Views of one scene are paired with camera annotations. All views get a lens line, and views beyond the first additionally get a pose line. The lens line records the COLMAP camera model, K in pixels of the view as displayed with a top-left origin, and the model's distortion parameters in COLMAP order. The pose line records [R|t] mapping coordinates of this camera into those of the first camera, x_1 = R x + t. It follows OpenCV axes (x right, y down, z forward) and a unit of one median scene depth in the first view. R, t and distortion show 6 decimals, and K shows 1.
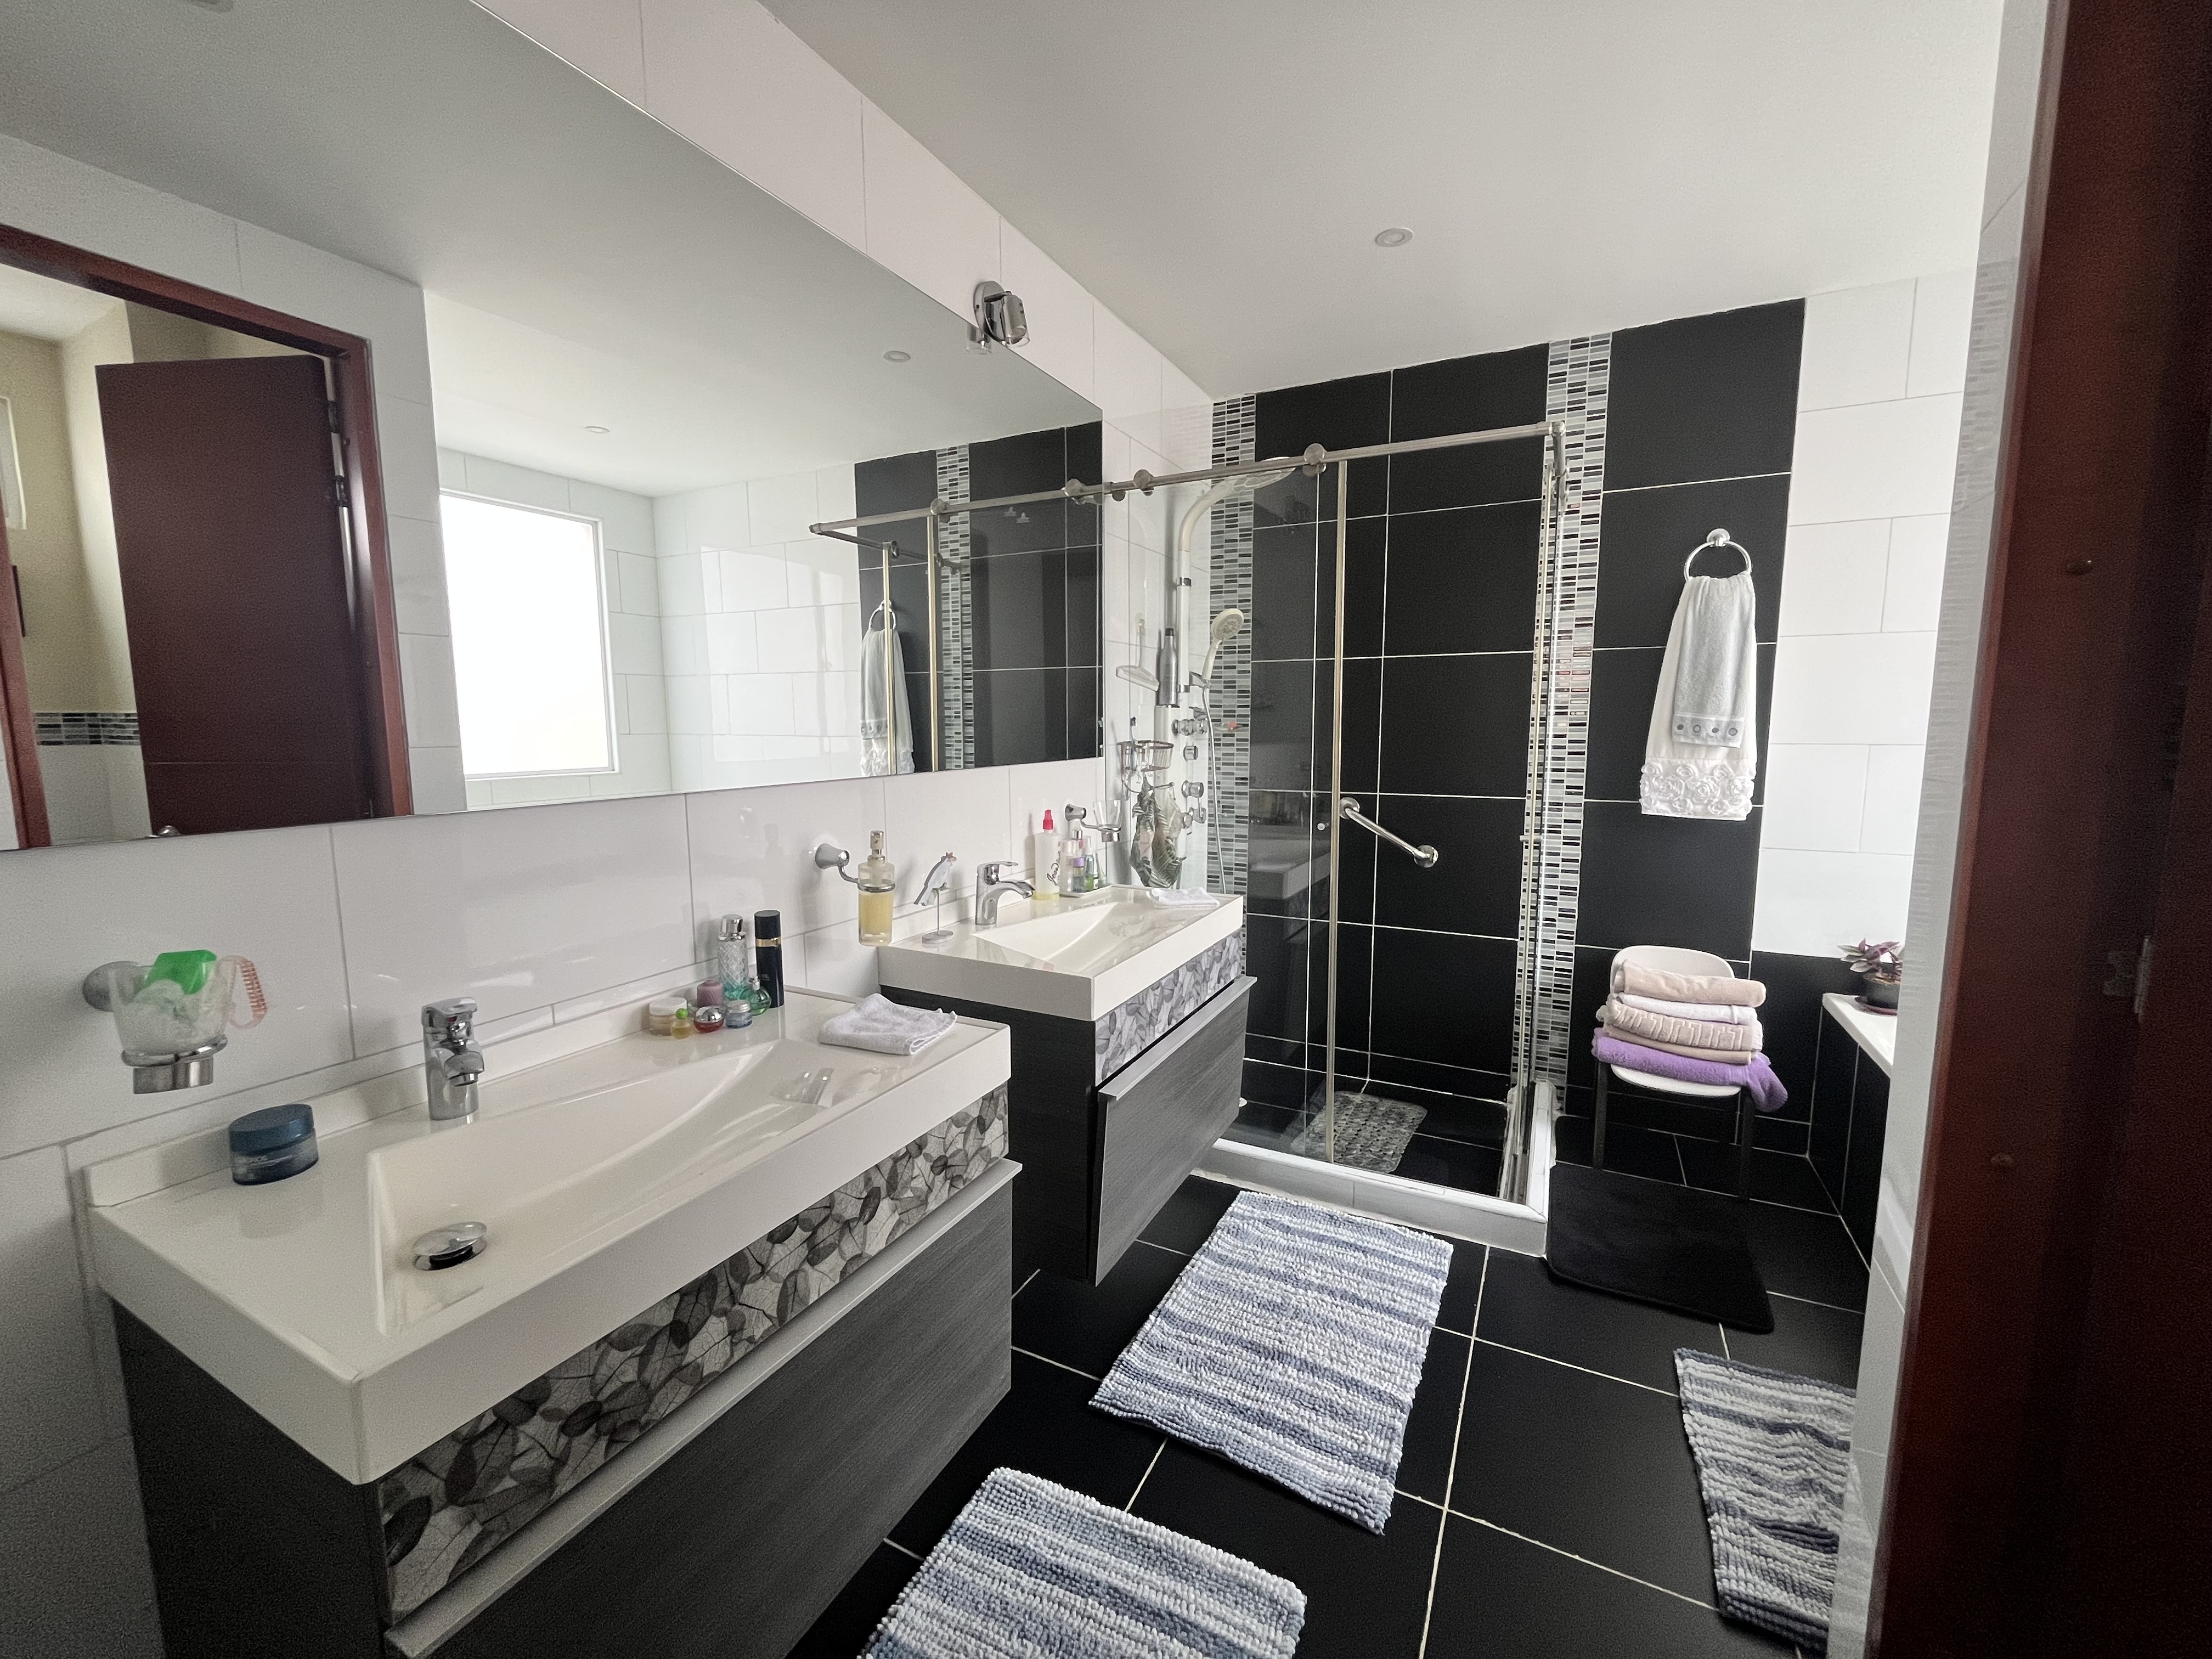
lens RADIAL K [[897.5, 0, 1102.0], [0, 897.5, 828.6], [0, 0, 1]] dist [-0.002566, 0.000069]
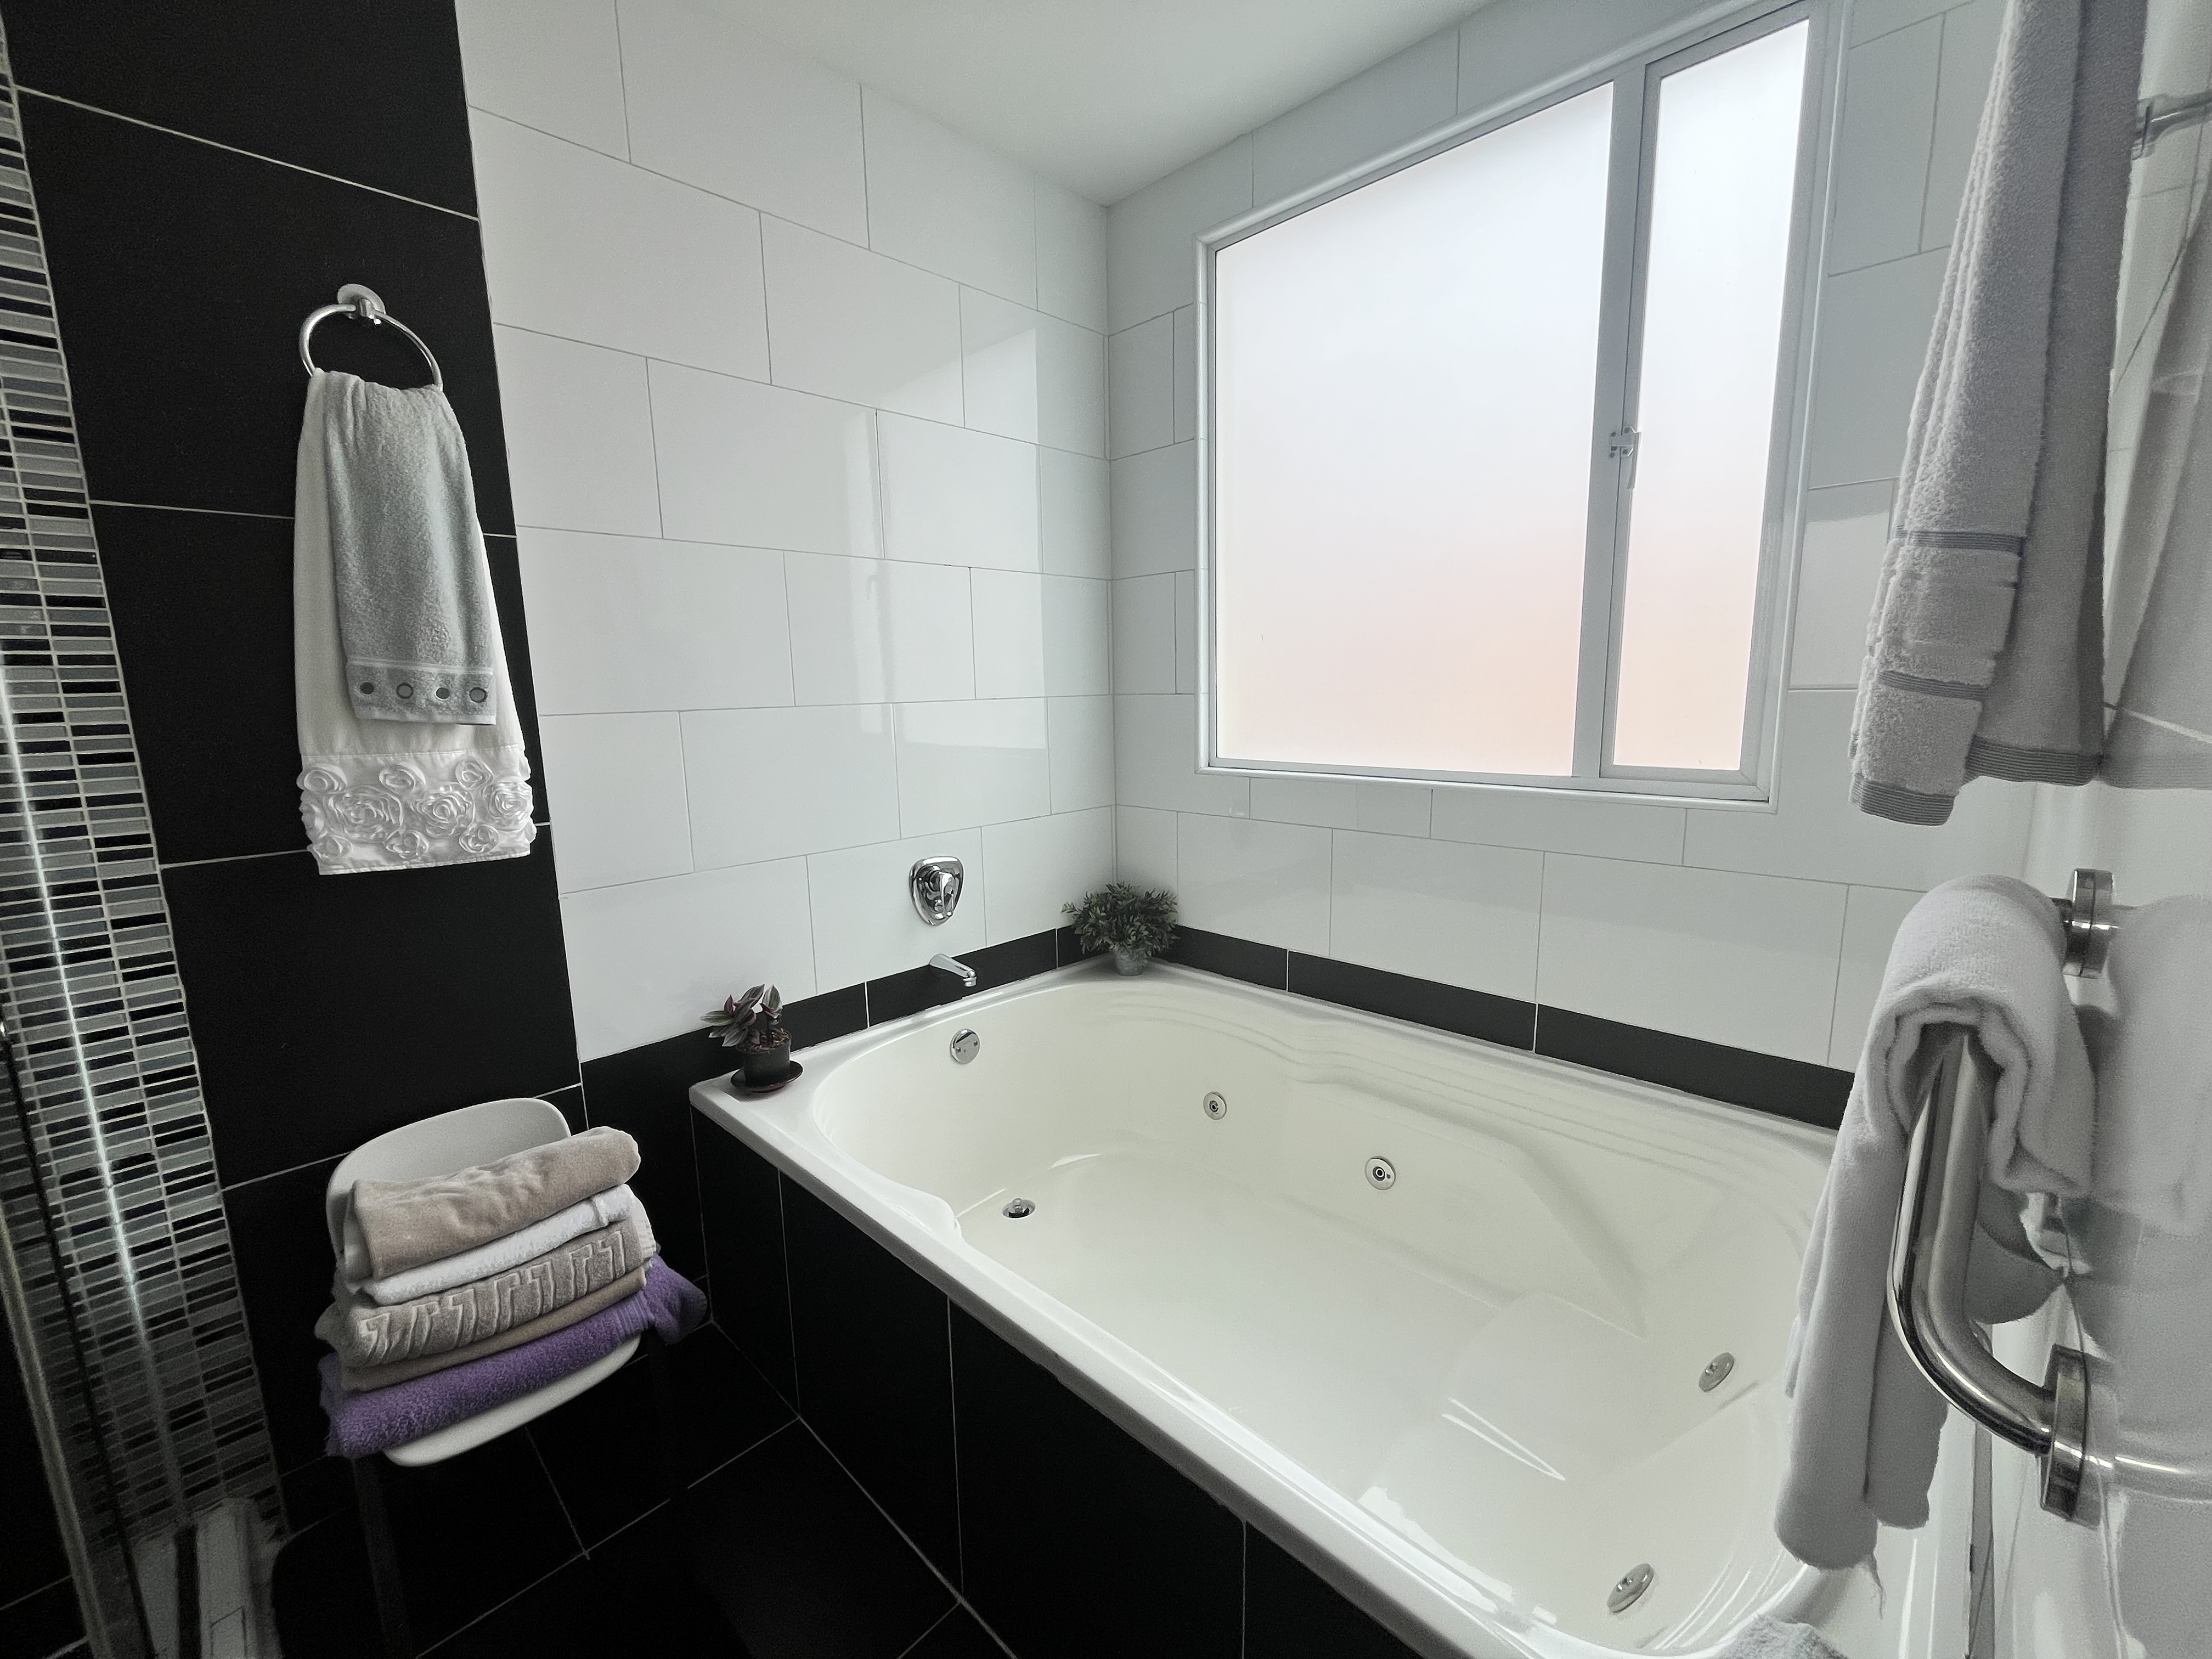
lens RADIAL K [[897.5, 0, 1102.0], [0, 897.5, 828.6], [0, 0, 1]] dist [-0.002566, 0.000069]
pose [[0.293884, -0.153912, 0.943368, 0.295575], [0.135935, 0.983649, 0.118137, -0.042284], [-0.946126, 0.093519, 0.310000, 0.484951]]
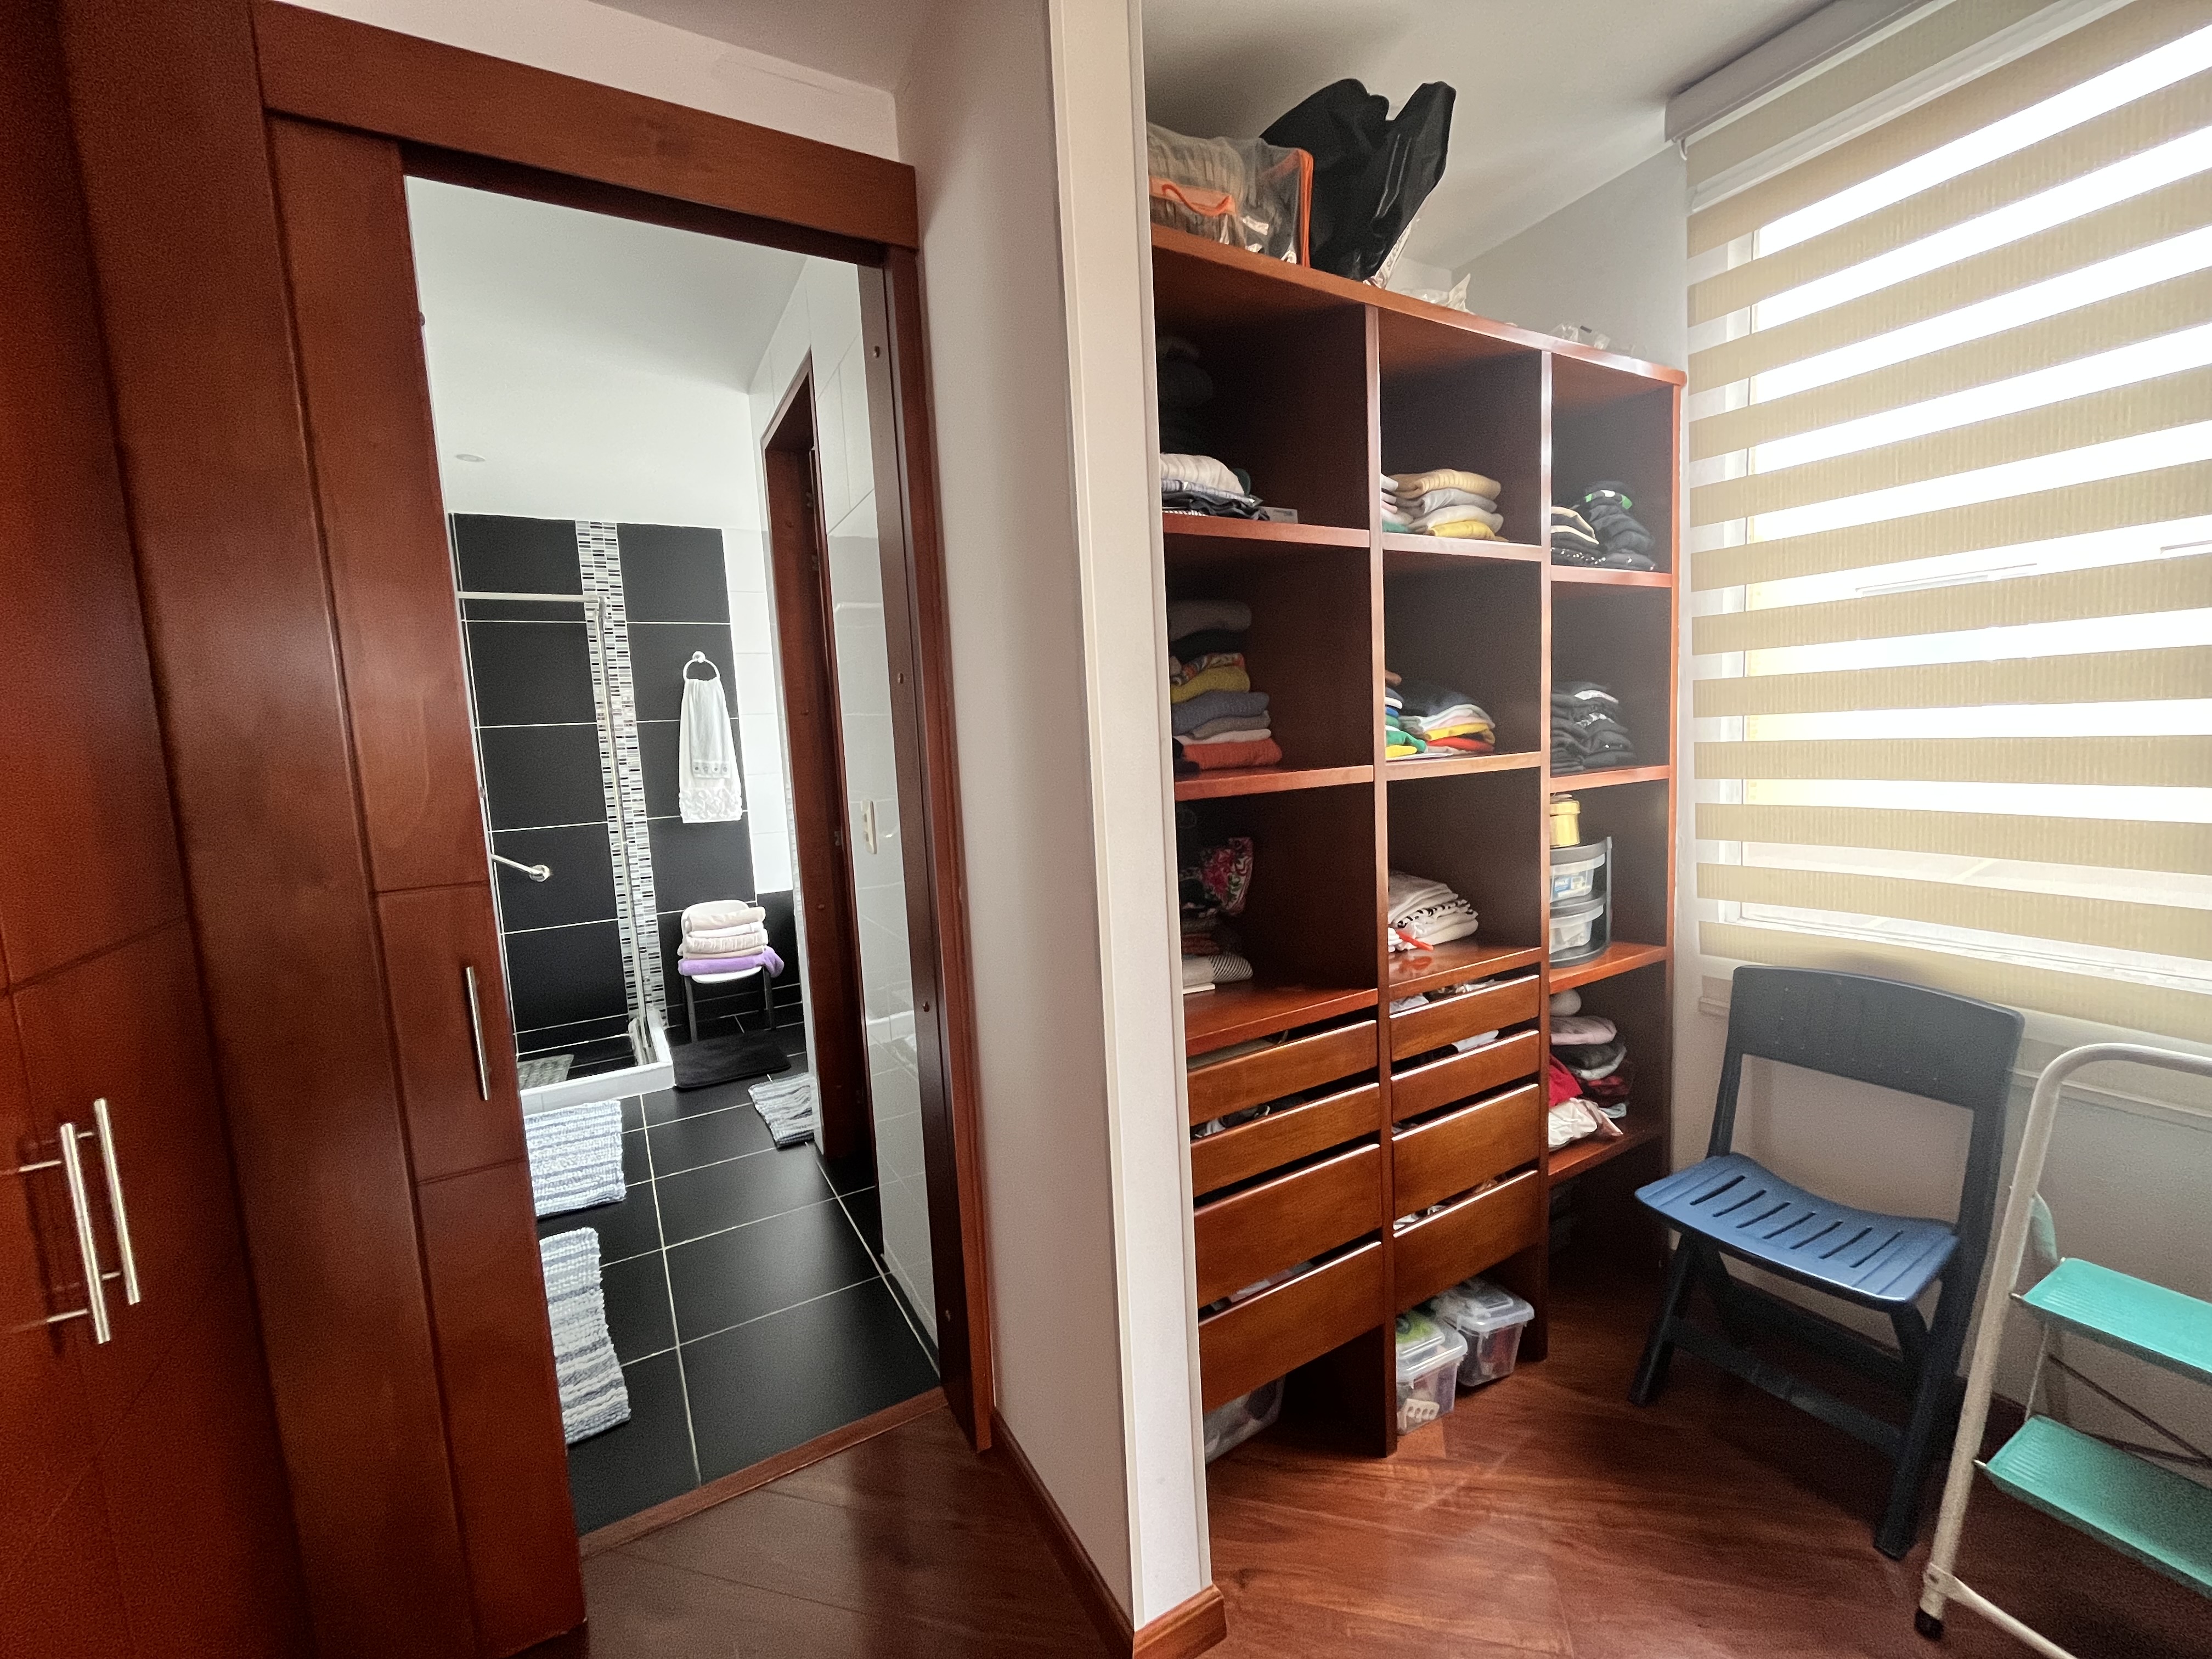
lens RADIAL K [[893.7, 0, 1106.0], [0, 893.7, 829.5], [0, 0, 1]] dist [-0.014637, -0.000026]
pose [[0.539503, -0.111705, 0.834541, -0.336776], [0.151226, 0.987898, 0.034469, 0.056928], [-0.828292, 0.107608, 0.549867, -0.525132]]
